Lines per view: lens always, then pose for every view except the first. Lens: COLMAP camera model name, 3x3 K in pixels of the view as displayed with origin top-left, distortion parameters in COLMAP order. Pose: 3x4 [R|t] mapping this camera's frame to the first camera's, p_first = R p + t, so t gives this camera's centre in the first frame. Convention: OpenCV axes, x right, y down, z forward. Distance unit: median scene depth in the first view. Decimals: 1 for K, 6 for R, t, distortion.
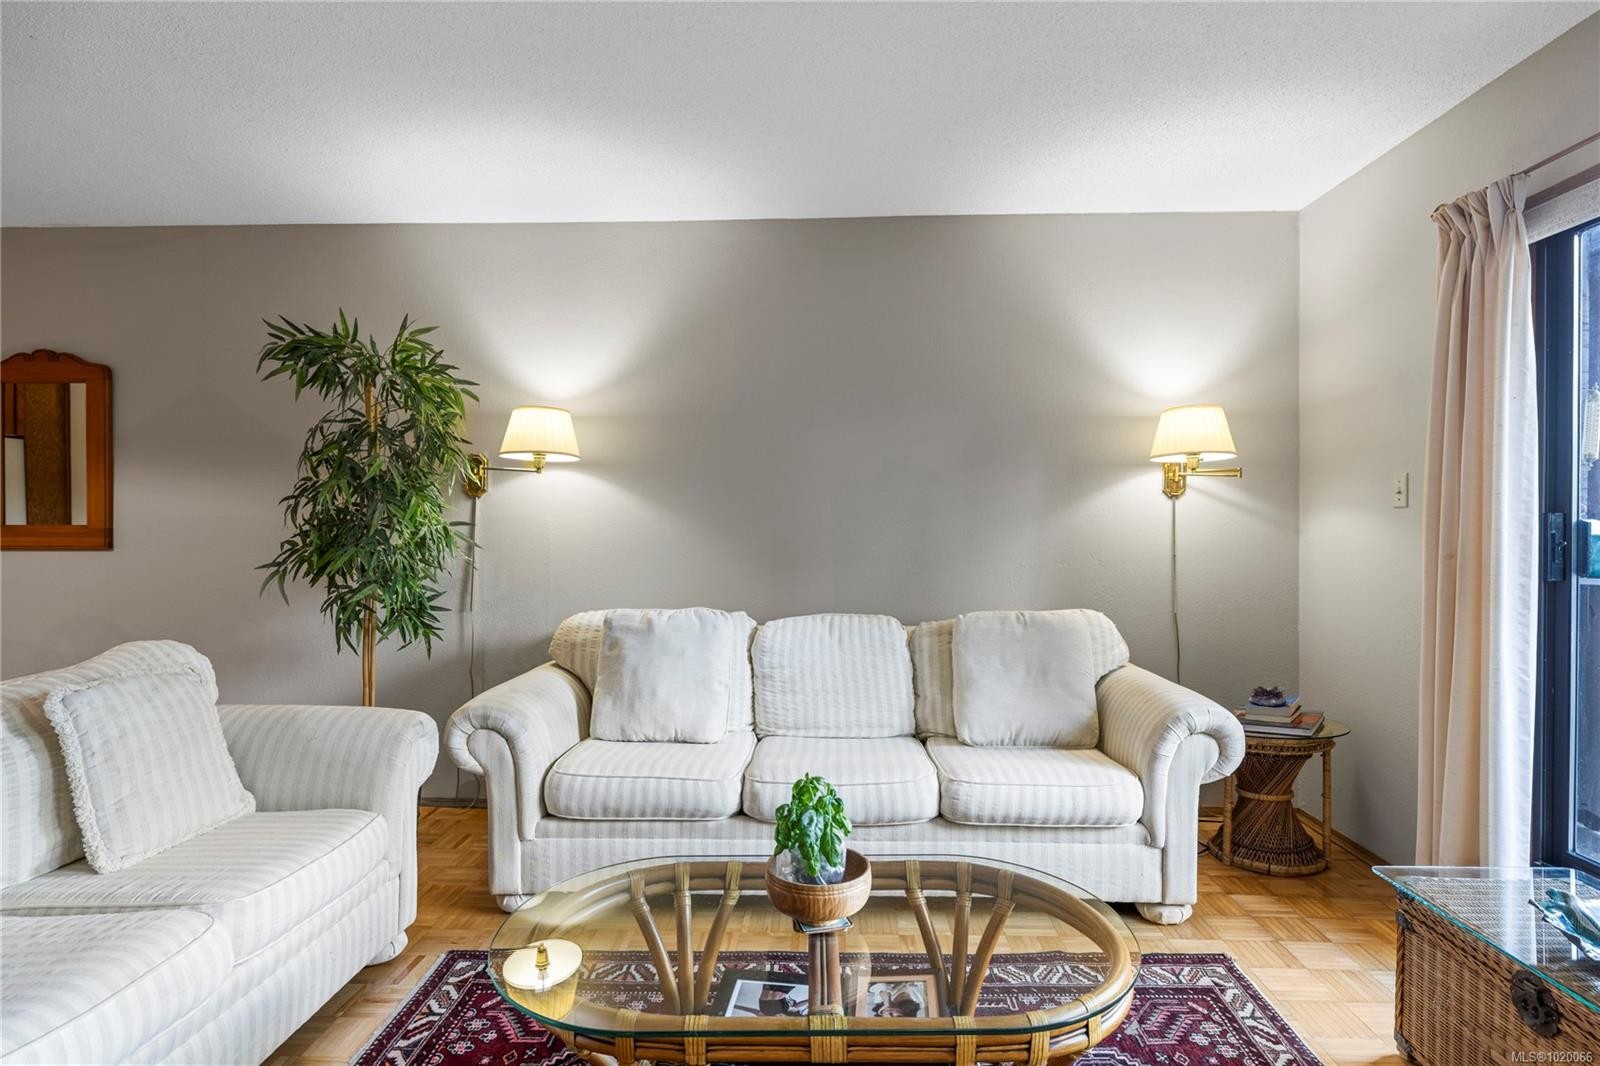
lens RADIAL K [[852.0, 0, 803.2], [0, 852.0, 526.0], [0, 0, 1]] dist [-0.002616, 0.000570]
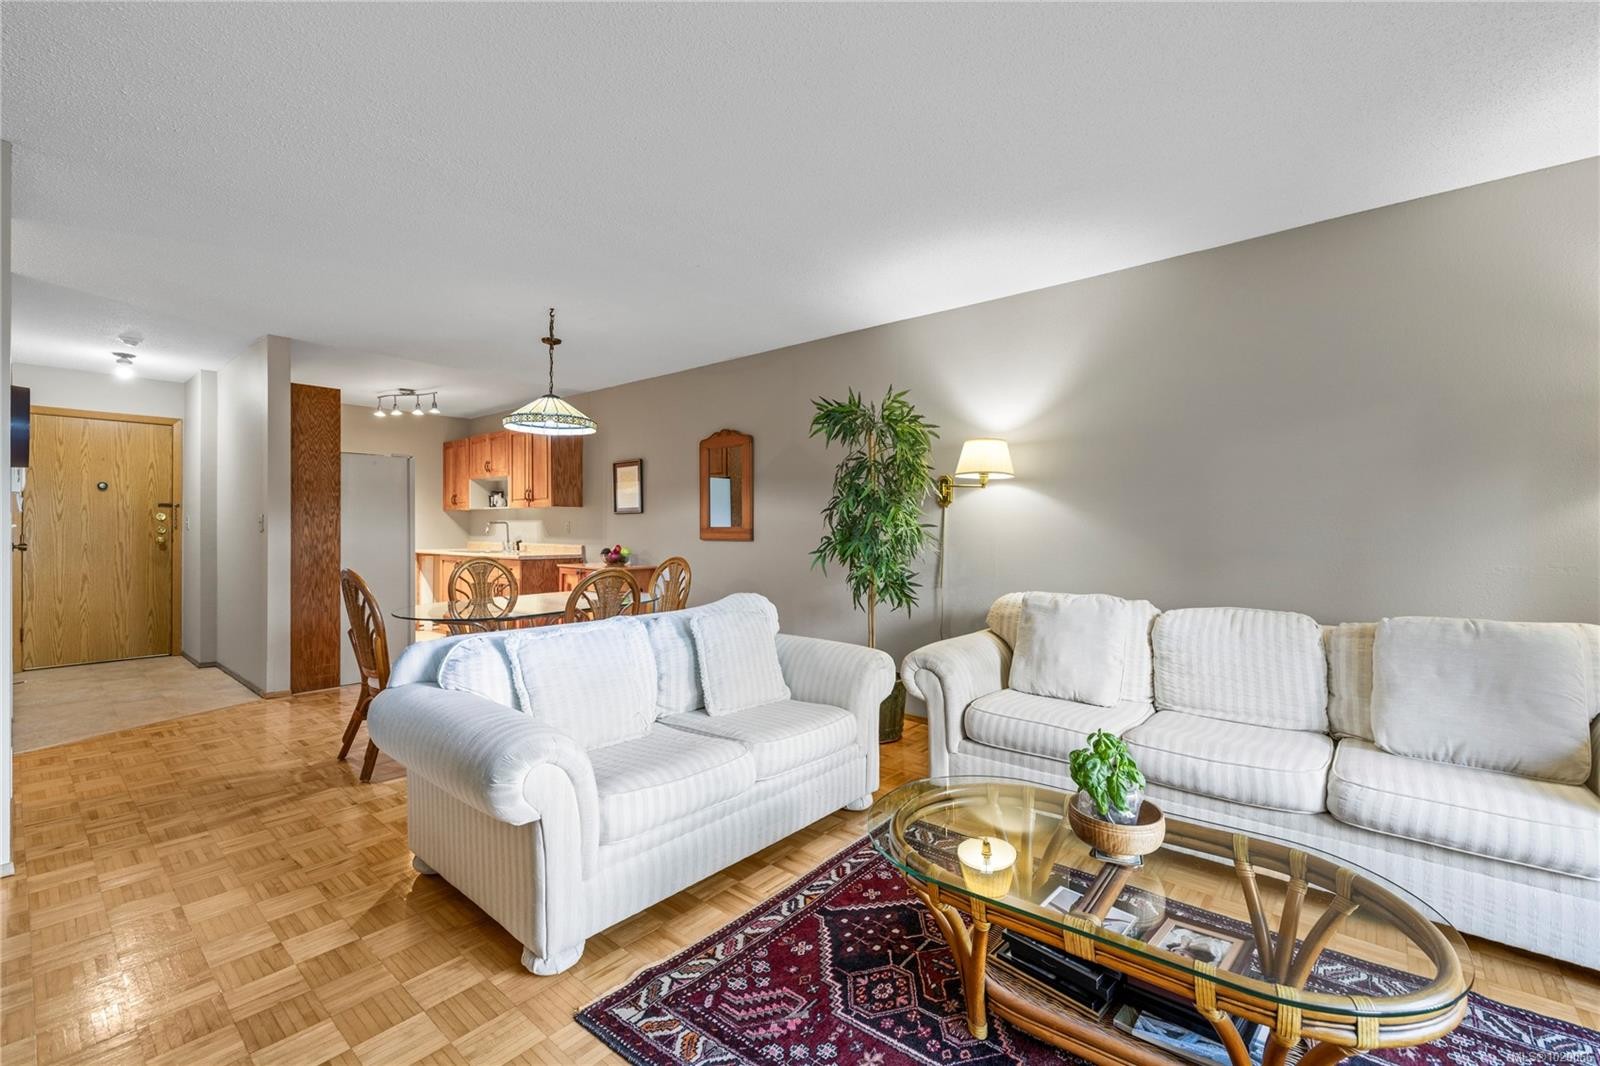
lens RADIAL K [[672.0, 0, 804.5], [0, 672.0, 526.1], [0, 0, 1]] dist [-0.001117, 0.000342]
pose [[0.784508, -0.002788, -0.620112, 0.147909], [0.001973, 0.999996, -0.001999, 0.000055], [0.620115, 0.000344, 0.784511, -0.010759]]
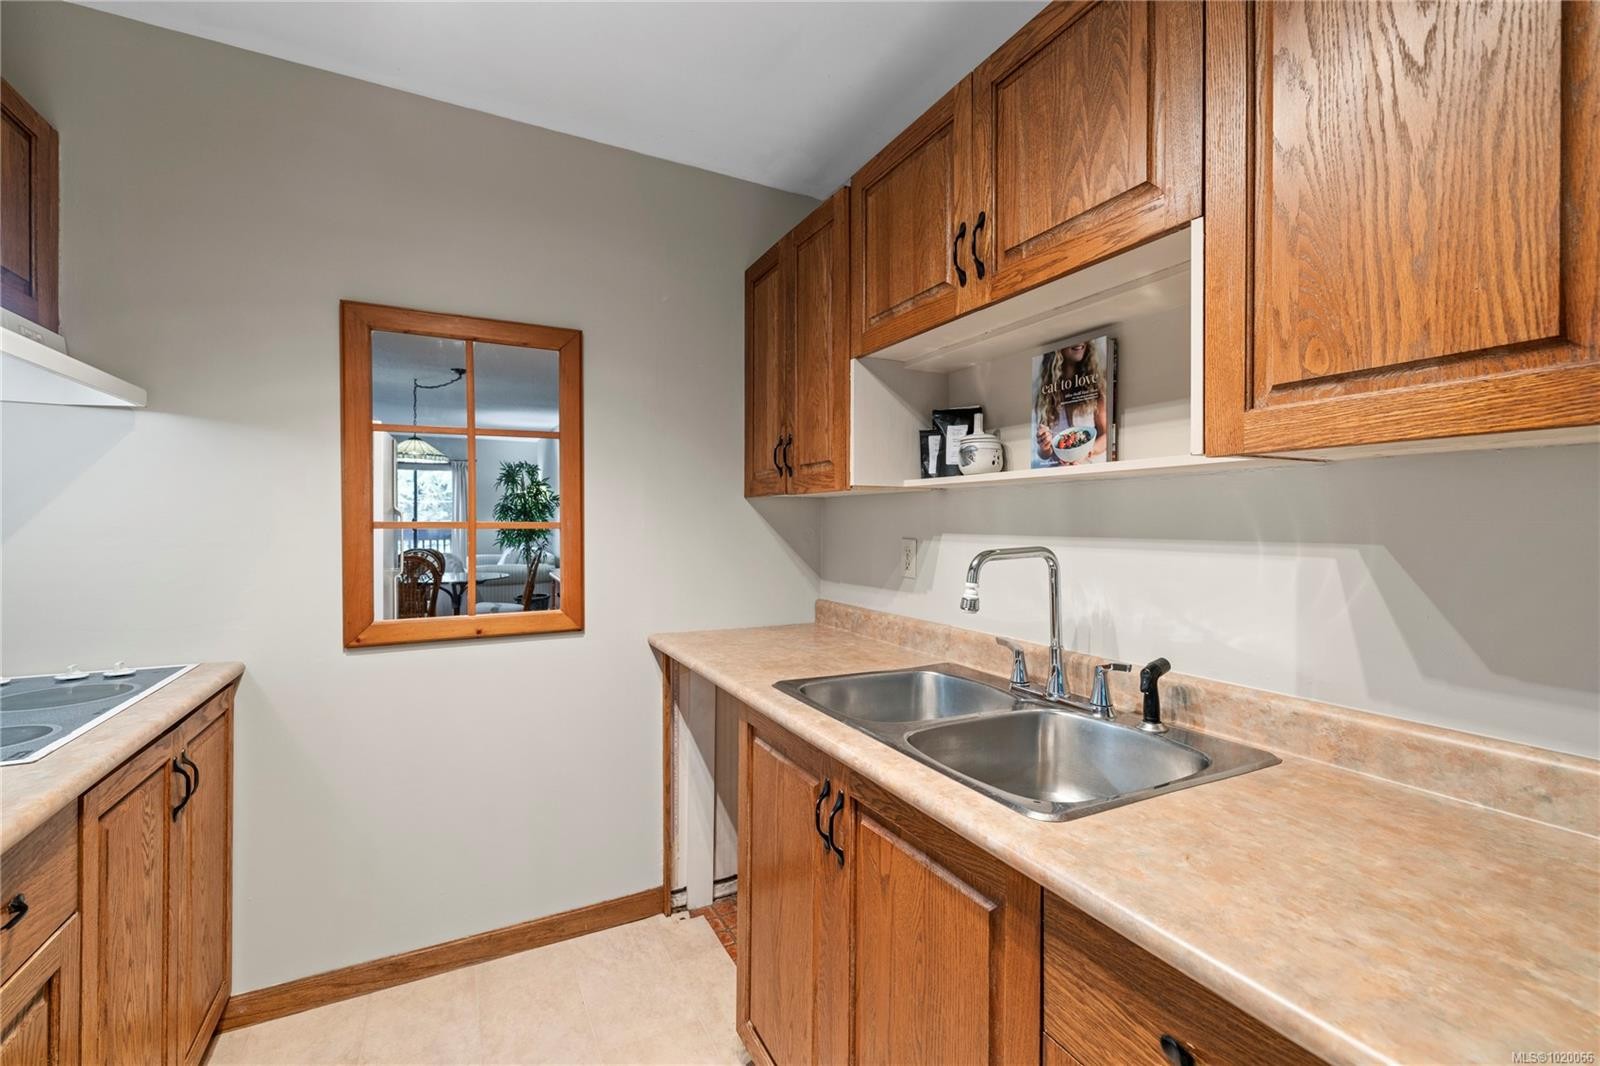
lens RADIAL K [[680.7, 0, 800.0], [0, 680.7, 533.0], [0, 0, 1]] dist [-0.001646, -0.000309]
pose [[0.488460, 0.010238, -0.872526, -1.926443], [-0.000627, 0.999935, 0.011382, -0.039067], [0.872586, -0.005012, 0.488435, 0.868746]]
